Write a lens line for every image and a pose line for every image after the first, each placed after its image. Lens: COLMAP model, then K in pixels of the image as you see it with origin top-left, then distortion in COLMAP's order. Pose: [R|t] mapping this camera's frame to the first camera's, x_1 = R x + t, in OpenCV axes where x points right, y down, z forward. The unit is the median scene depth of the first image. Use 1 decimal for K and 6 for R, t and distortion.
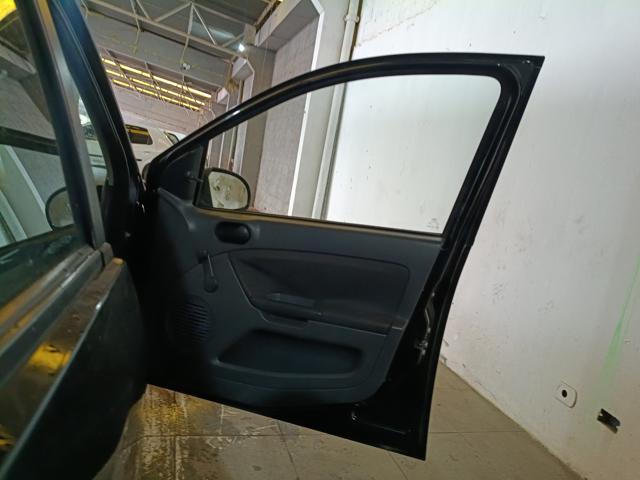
lens RADIAL K [[484.0, 0, 317.7], [0, 484.0, 224.4], [0, 0, 1]] dist [-0.028235, 0.009646]
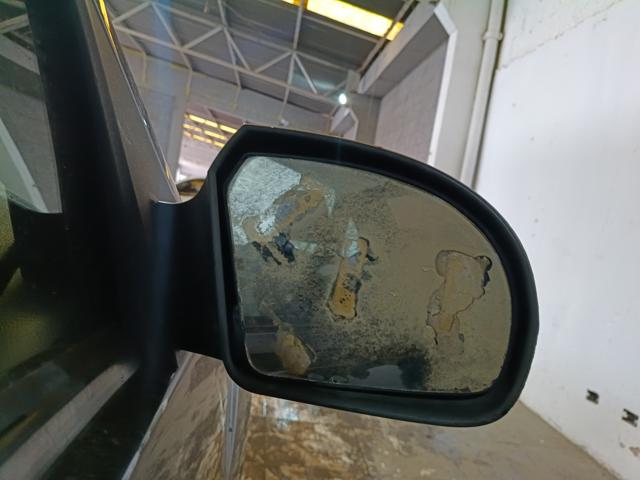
lens RADIAL K [[484.0, 0, 319.2], [0, 484.0, 241.5], [0, 0, 1]] dist [-0.028235, 0.009646]
pose [[0.983422, 0.009384, -0.181090, -0.036012], [-0.025244, 0.996020, -0.085477, -0.008258], [0.179567, 0.088631, 0.979745, 0.113073]]
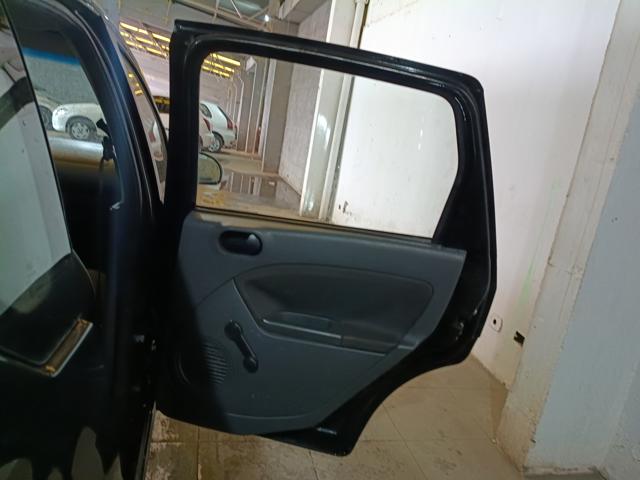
lens RADIAL K [[484.0, 0, 310.4], [0, 484.0, 237.3], [0, 0, 1]] dist [-0.028235, 0.009646]
pose [[0.996830, 0.015253, -0.078082, 0.026886], [-0.007732, 0.995376, 0.095742, 0.000592], [0.079181, -0.094835, 0.992339, -0.075444]]
